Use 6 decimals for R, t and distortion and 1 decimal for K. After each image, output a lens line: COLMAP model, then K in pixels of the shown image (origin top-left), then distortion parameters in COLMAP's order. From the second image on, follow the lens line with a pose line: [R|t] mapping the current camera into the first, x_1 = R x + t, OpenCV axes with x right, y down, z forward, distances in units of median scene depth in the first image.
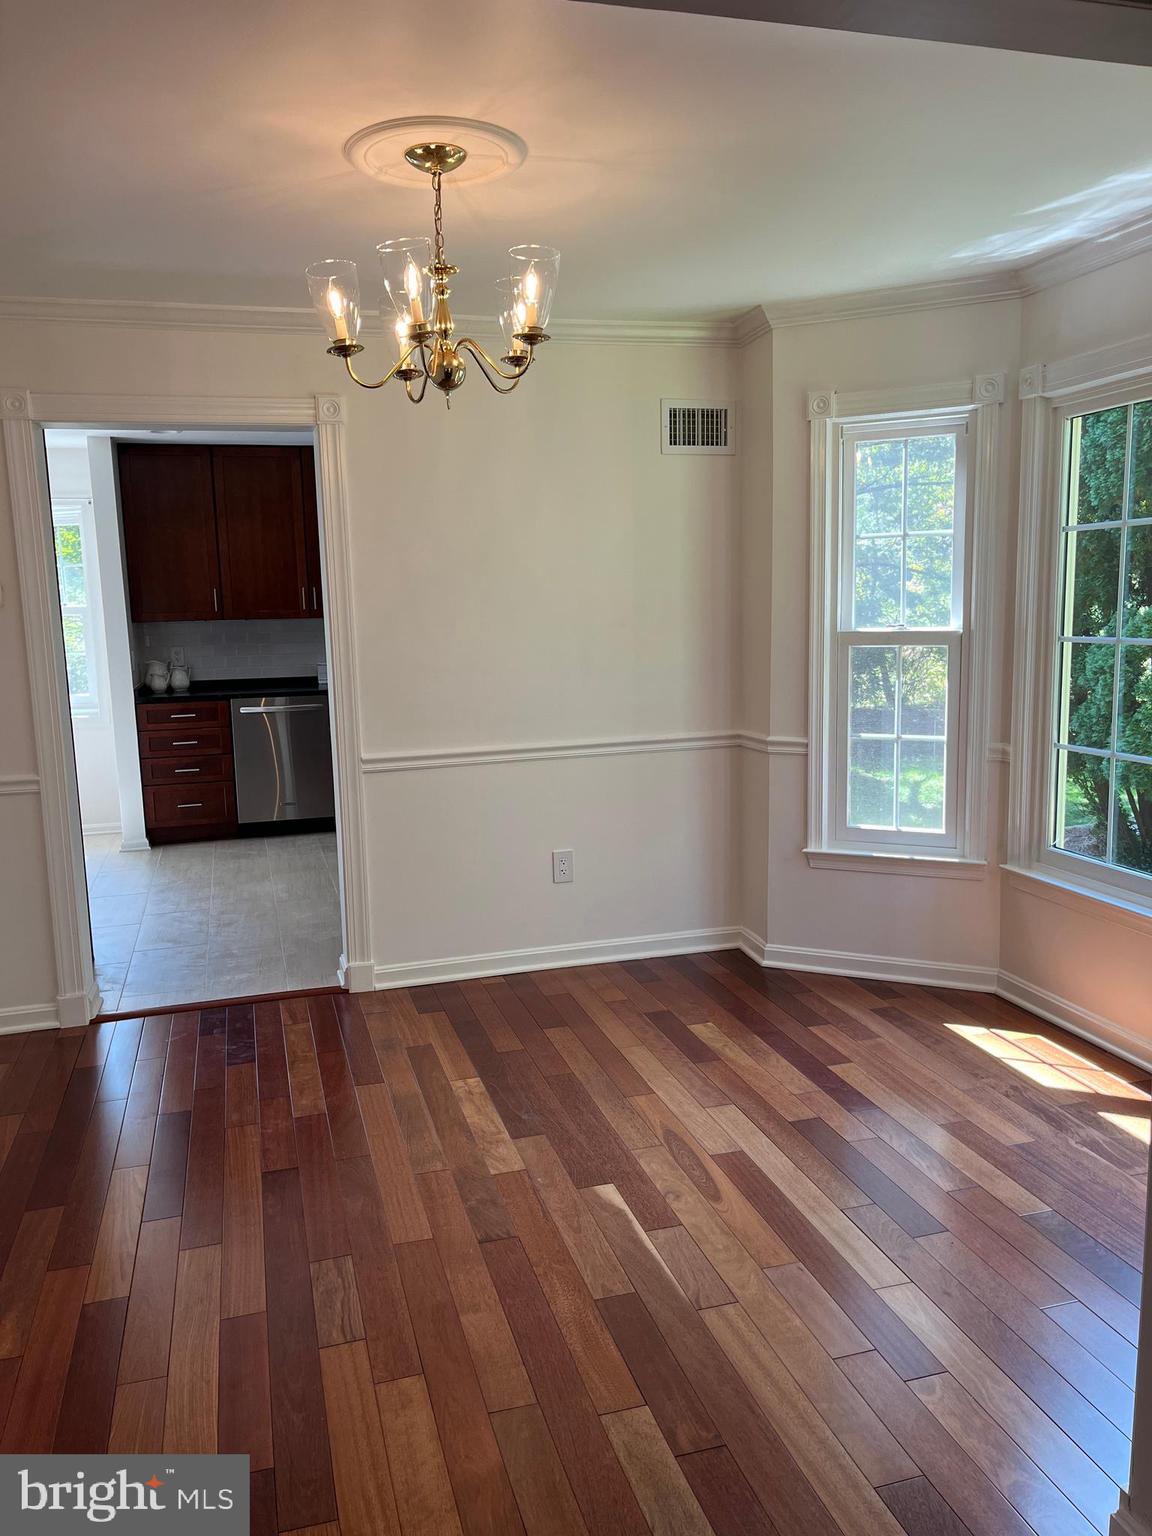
lens RADIAL K [[1161.8, 0, 566.3], [0, 1161.8, 776.0], [0, 0, 1]] dist [0.072416, -0.108507]
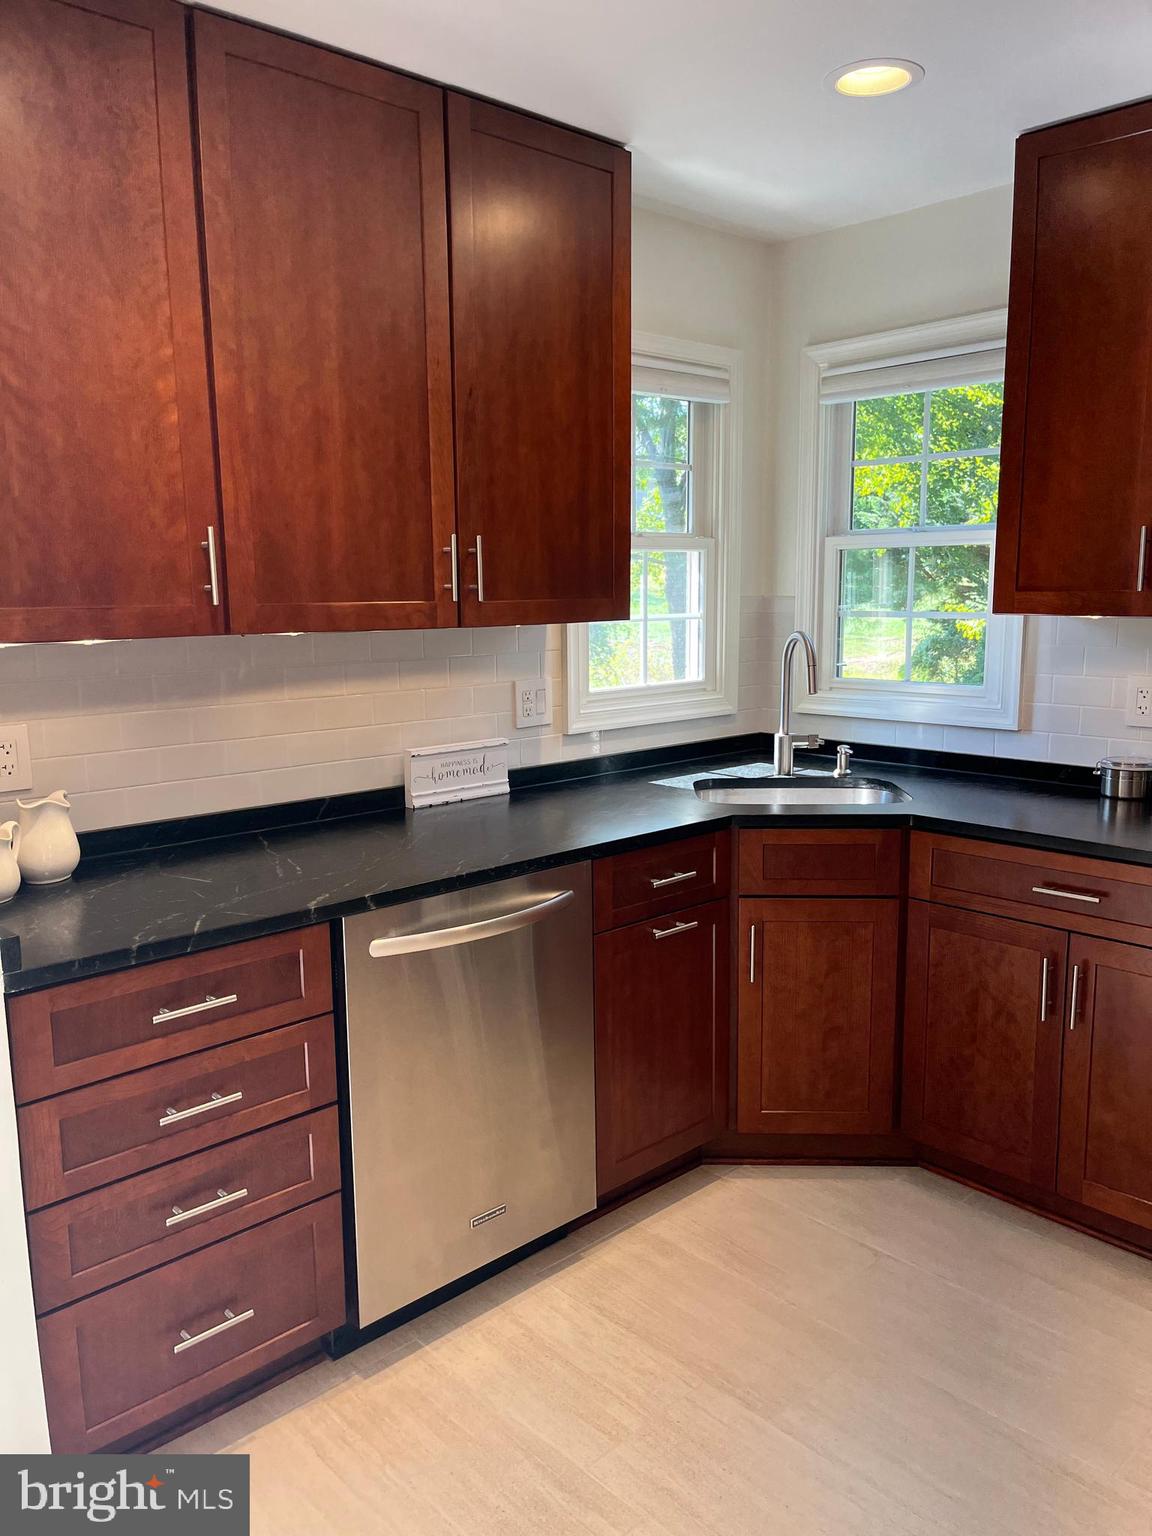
lens RADIAL K [[1161.8, 0, 566.3], [0, 1161.8, 776.0], [0, 0, 1]] dist [0.072416, -0.108507]
pose [[0.890376, -0.058030, 0.451512, -0.658862], [0.057128, 0.998244, 0.015642, -0.183278], [-0.451627, 0.011867, 0.892128, 1.306989]]
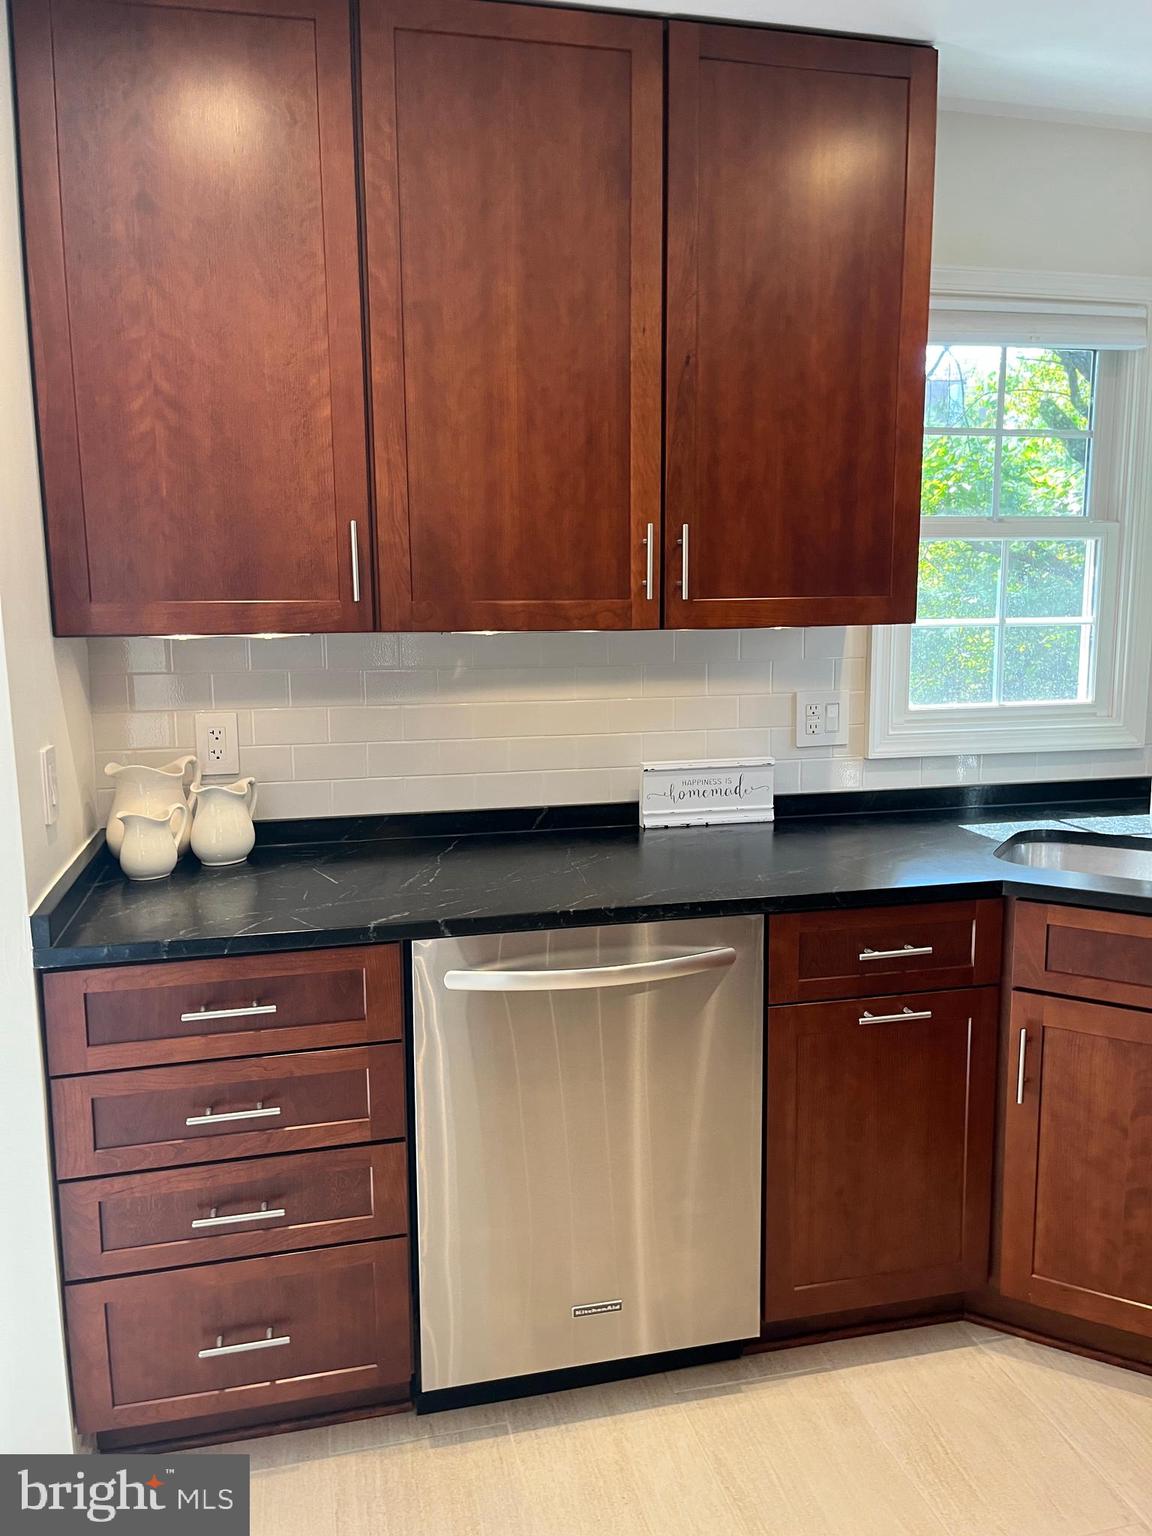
lens RADIAL K [[1170.1, 0, 572.1], [0, 1170.1, 754.4], [0, 0, 1]] dist [0.069547, -0.100336]
pose [[0.999127, 0.023287, -0.034674, -0.439684], [-0.023667, 0.999664, -0.010596, -0.190533], [0.034416, 0.011408, 0.999343, 1.336693]]
